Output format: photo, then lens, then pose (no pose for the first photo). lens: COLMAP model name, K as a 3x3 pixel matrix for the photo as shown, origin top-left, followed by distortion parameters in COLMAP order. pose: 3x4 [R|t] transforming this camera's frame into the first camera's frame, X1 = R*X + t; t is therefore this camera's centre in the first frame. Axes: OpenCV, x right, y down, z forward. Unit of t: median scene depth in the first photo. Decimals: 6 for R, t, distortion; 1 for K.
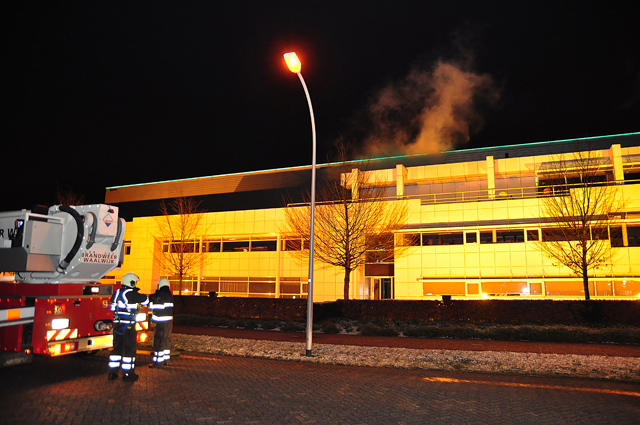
lens RADIAL K [[474.7, 0, 325.6], [0, 474.7, 209.8], [0, 0, 1]] dist [-0.122360, 0.112520]
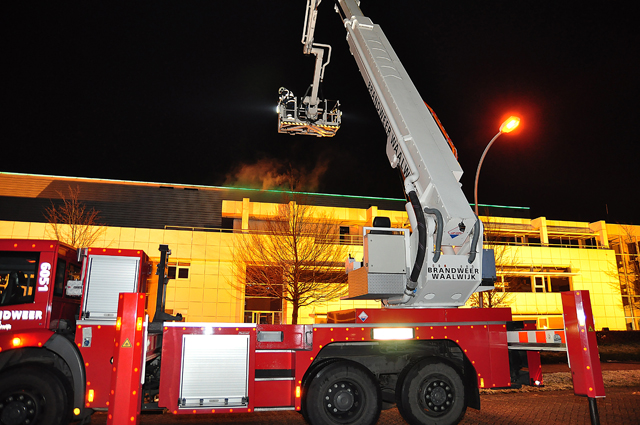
lens RADIAL K [[474.7, 0, 325.6], [0, 474.7, 209.8], [0, 0, 1]] dist [-0.122360, 0.112520]
pose [[0.812495, 0.141304, 0.565584, -0.383199], [-0.097398, 0.989446, -0.107283, 0.028112], [-0.574775, 0.032081, 0.817683, 0.121331]]
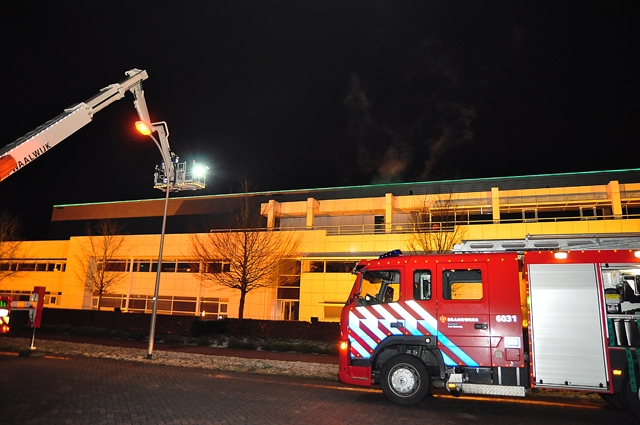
lens RADIAL K [[463.0, 0, 320.0], [0, 463.0, 212.5], [0, 0, 1]] dist [-0.084147, 0.001407]
pose [[0.998061, 0.036769, 0.050218, 0.130689], [-0.034317, 0.998217, -0.048832, -0.009806], [-0.051924, 0.047014, 0.997544, -0.076997]]
